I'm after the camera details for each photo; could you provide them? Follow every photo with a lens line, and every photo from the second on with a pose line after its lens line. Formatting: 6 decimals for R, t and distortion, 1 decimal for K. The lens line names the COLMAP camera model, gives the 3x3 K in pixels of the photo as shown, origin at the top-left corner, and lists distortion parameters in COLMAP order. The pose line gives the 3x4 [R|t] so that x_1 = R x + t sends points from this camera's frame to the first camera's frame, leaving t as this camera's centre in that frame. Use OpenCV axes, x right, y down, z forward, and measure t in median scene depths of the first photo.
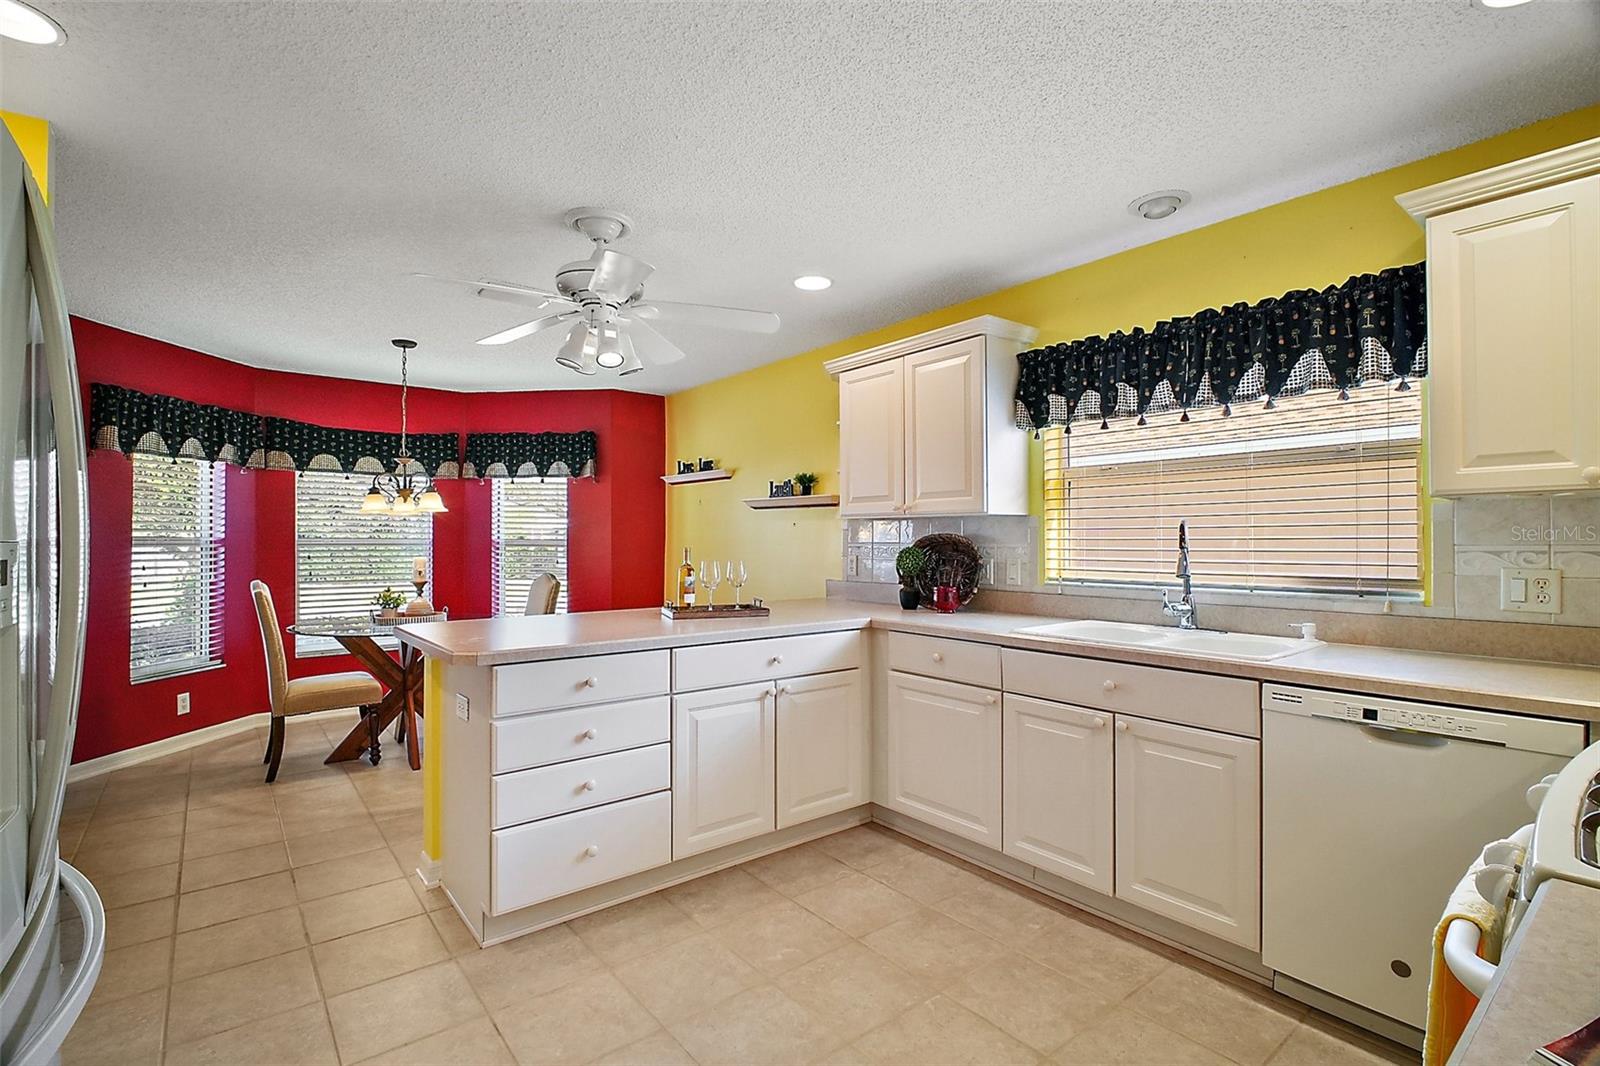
lens RADIAL K [[733.9, 0, 788.5], [0, 733.9, 533.4], [0, 0, 1]] dist [0.001102, -0.007492]
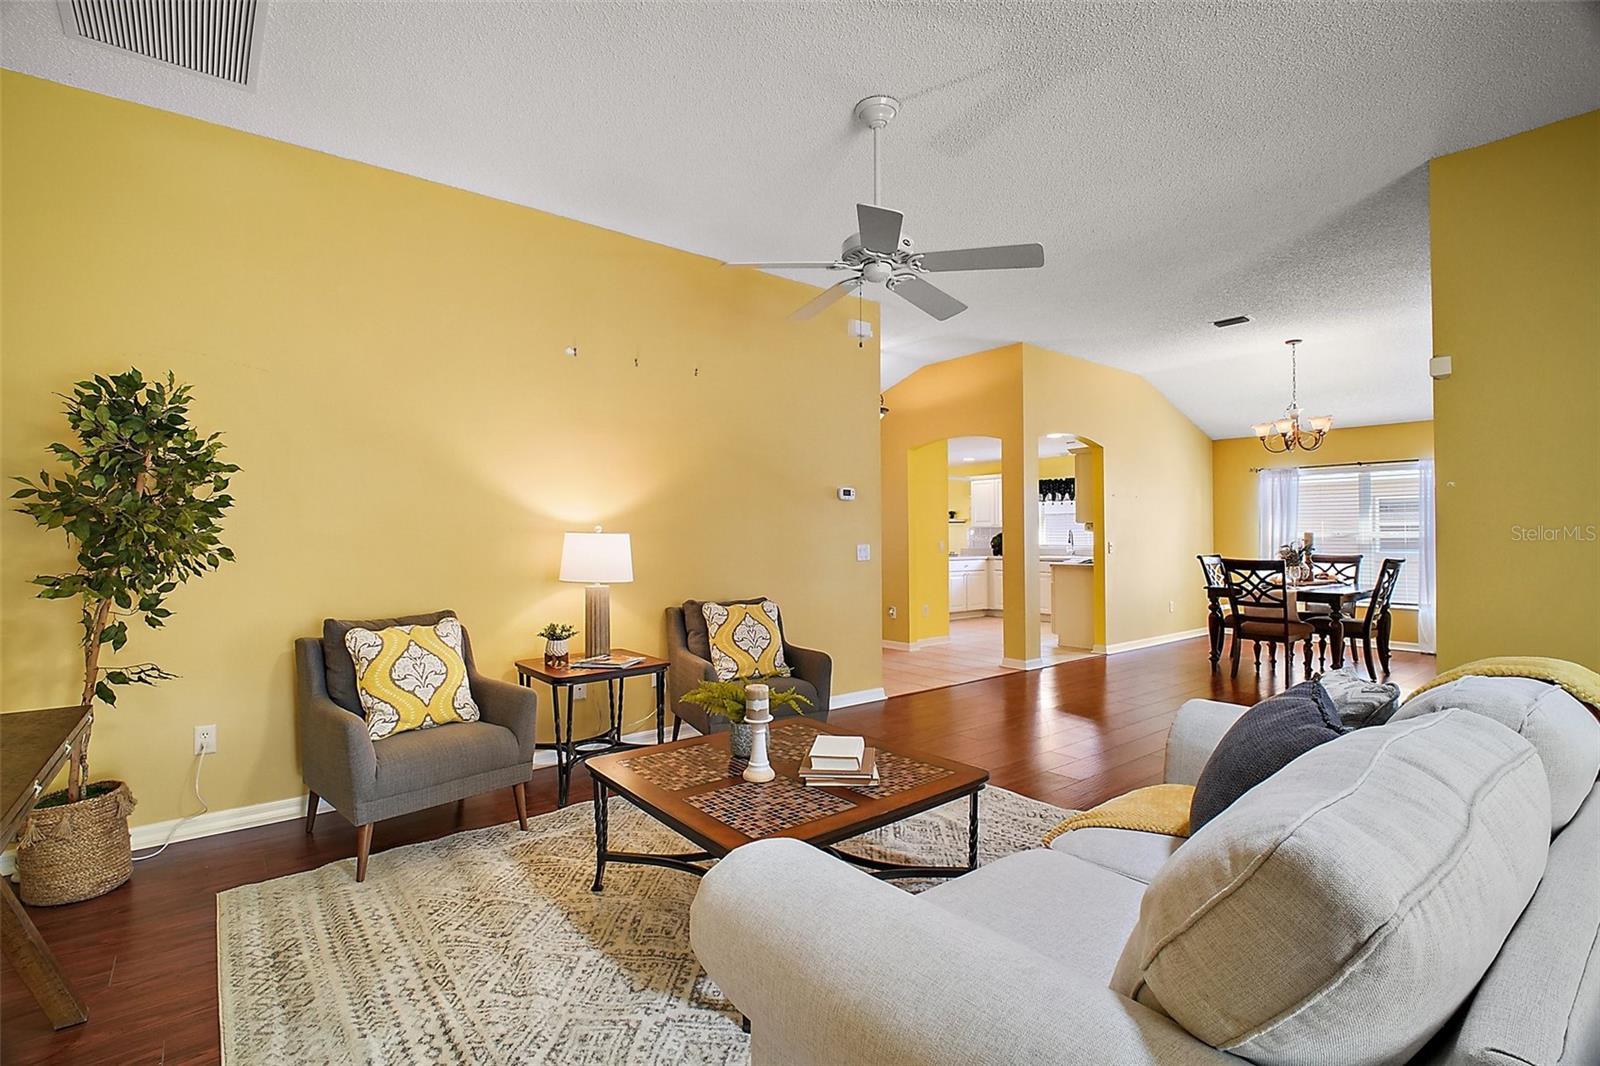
lens RADIAL K [[733.9, 0, 786.8], [0, 733.9, 525.6], [0, 0, 1]] dist [0.001102, -0.007492]
pose [[0.999984, -0.005462, 0.001709, -0.661897], [0.005467, 0.999981, -0.002979, -0.020895], [-0.001693, 0.002988, 0.999994, -1.943787]]
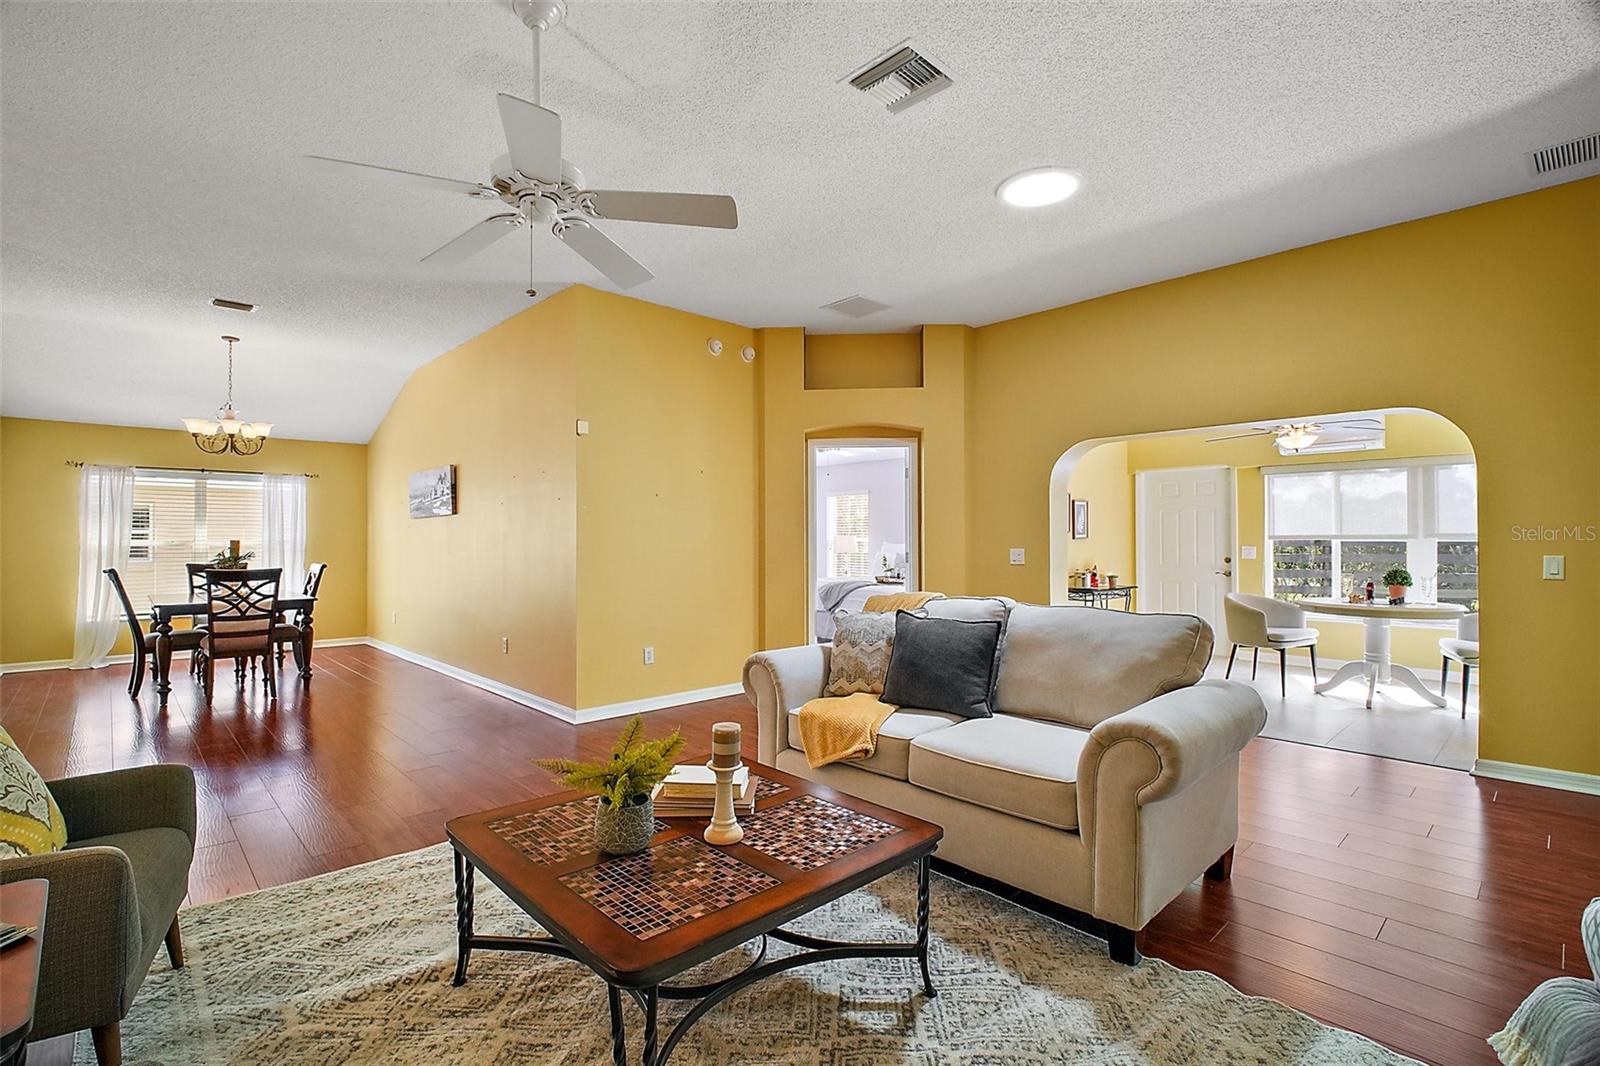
lens RADIAL K [[733.9, 0, 790.9], [0, 733.9, 531.1], [0, 0, 1]] dist [0.001102, -0.007492]
pose [[-0.084619, 0.010747, 0.996355, -1.161549], [-0.007367, 0.999908, -0.011411, -0.014983], [-0.996386, -0.008306, -0.084532, -1.361202]]
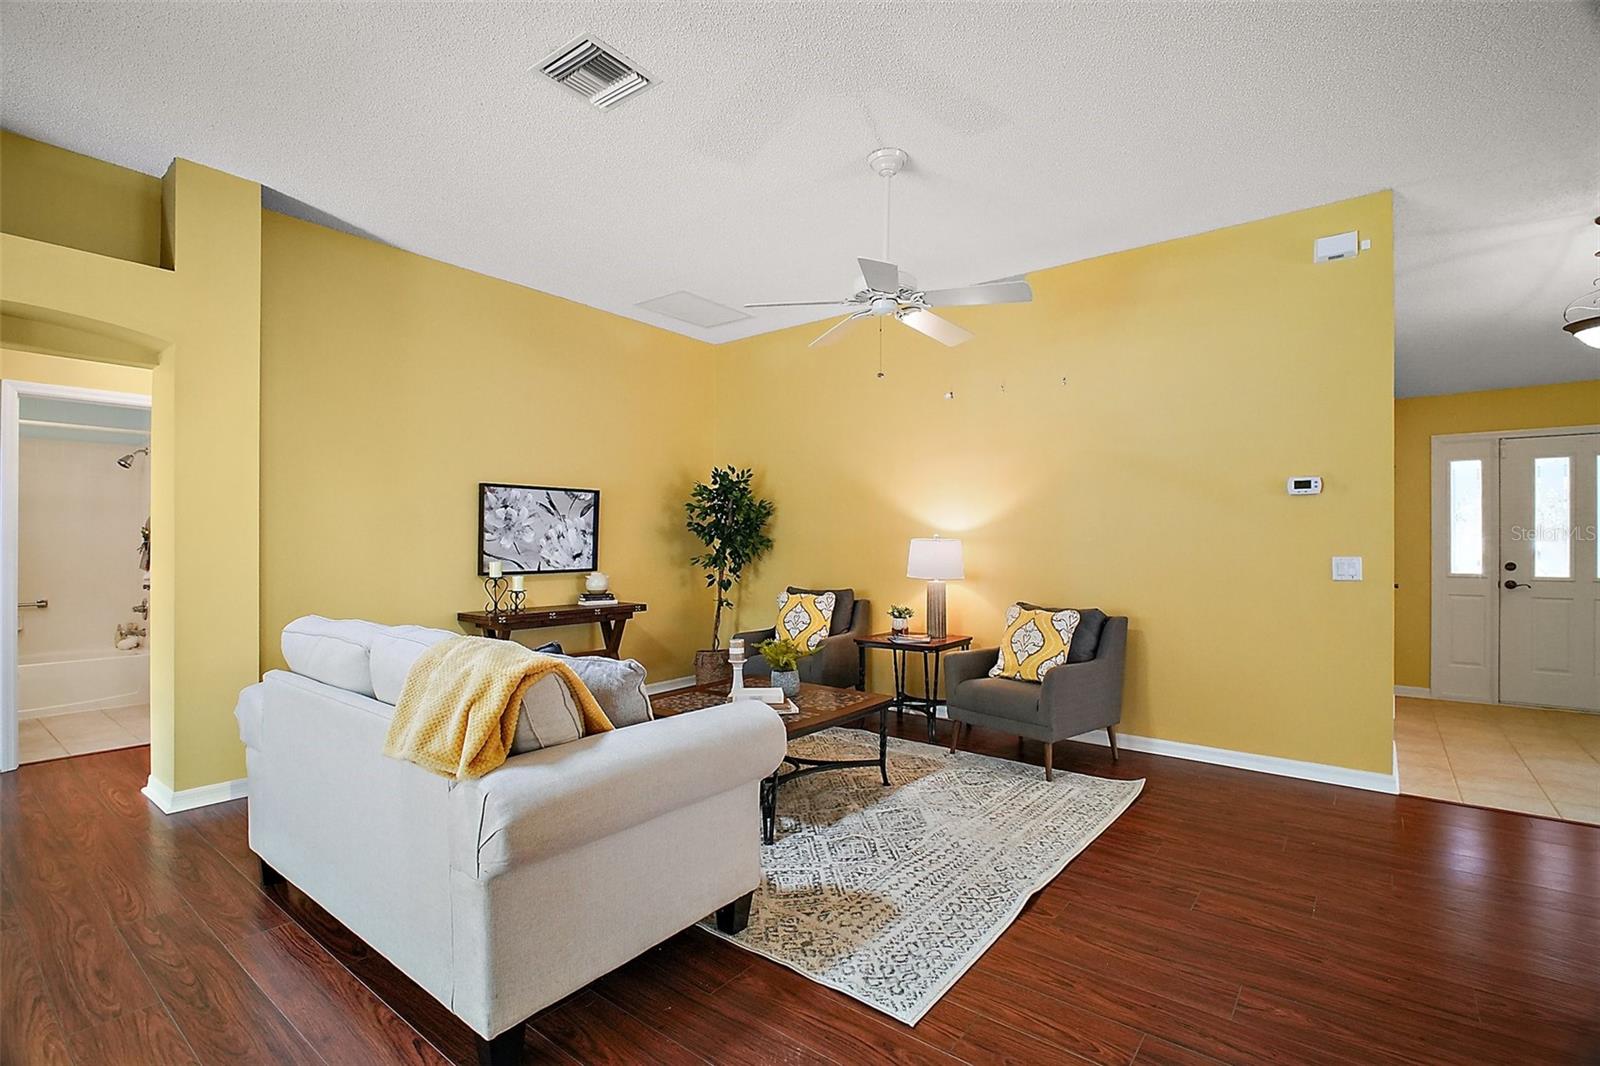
lens RADIAL K [[733.9, 0, 790.8], [0, 733.9, 538.0], [0, 0, 1]] dist [0.001102, -0.007492]
pose [[0.231492, -0.005493, -0.972821, 0.201598], [0.006952, 0.999968, -0.003992, -0.014492], [0.972812, -0.005839, 0.231522, -1.505589]]
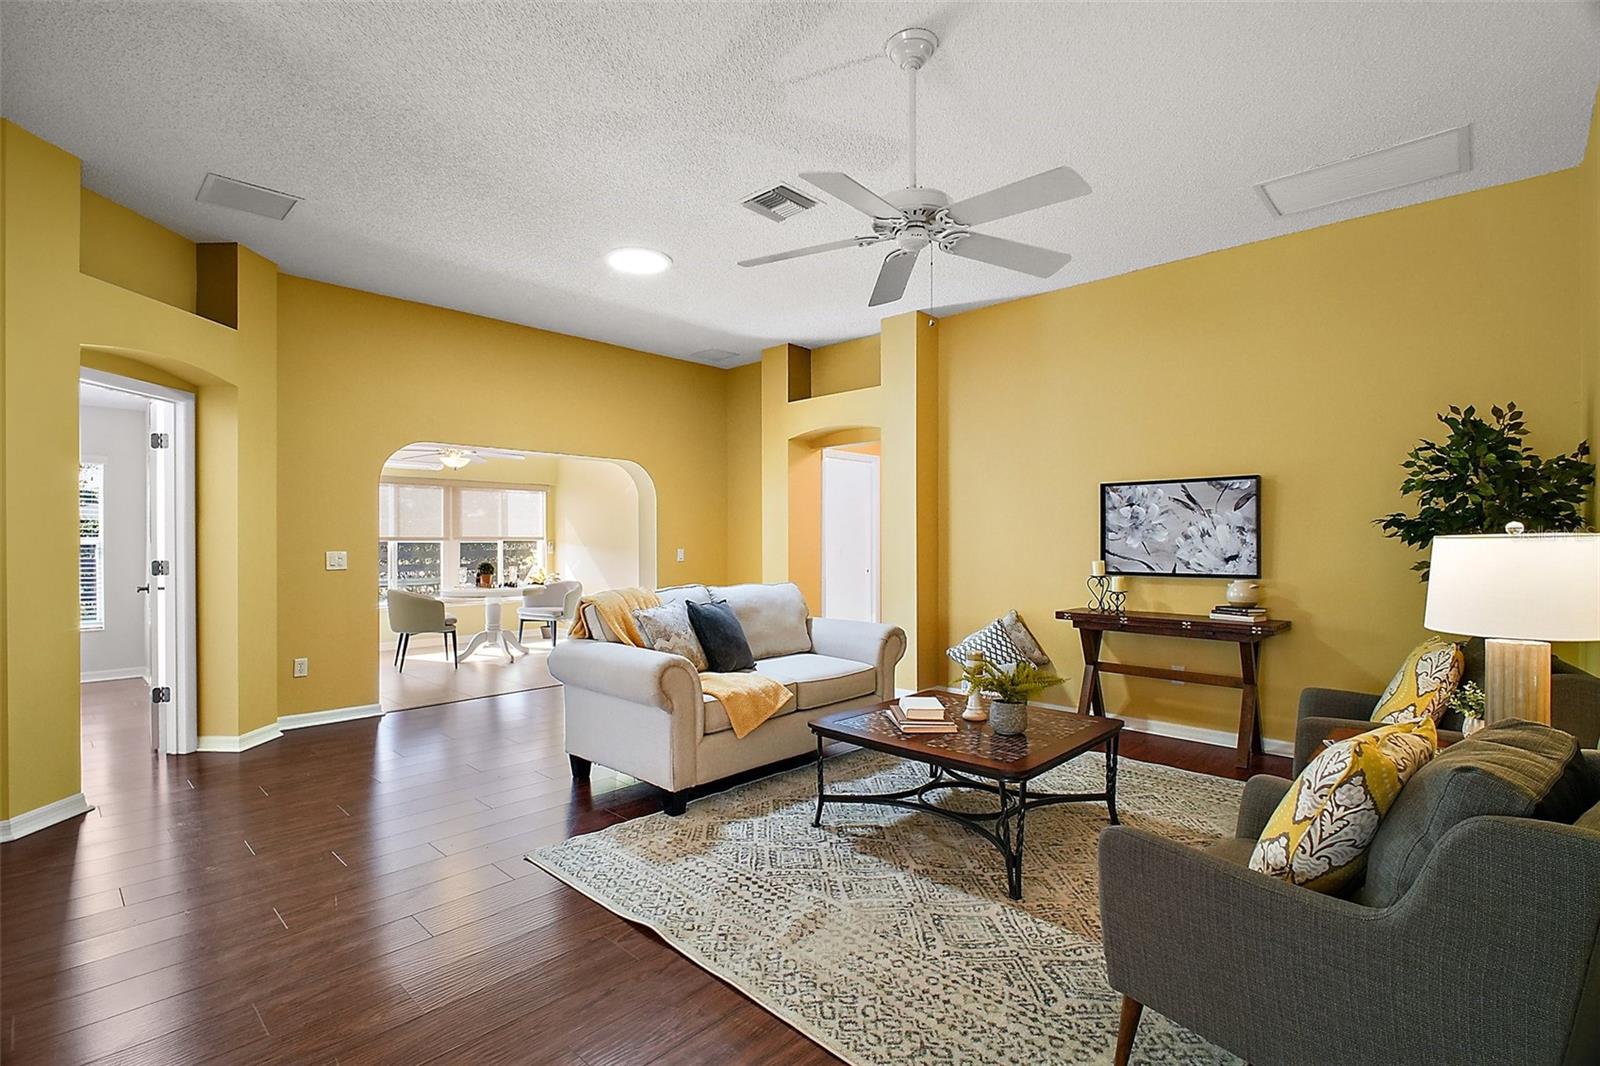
lens RADIAL K [[733.9, 0, 788.3], [0, 733.9, 535.4], [0, 0, 1]] dist [0.001102, -0.007492]
pose [[-0.990253, -0.001729, -0.139268, -0.374731], [0.000413, 0.999882, -0.015349, -0.007639], [0.139278, -0.015257, -0.990136, -0.598250]]
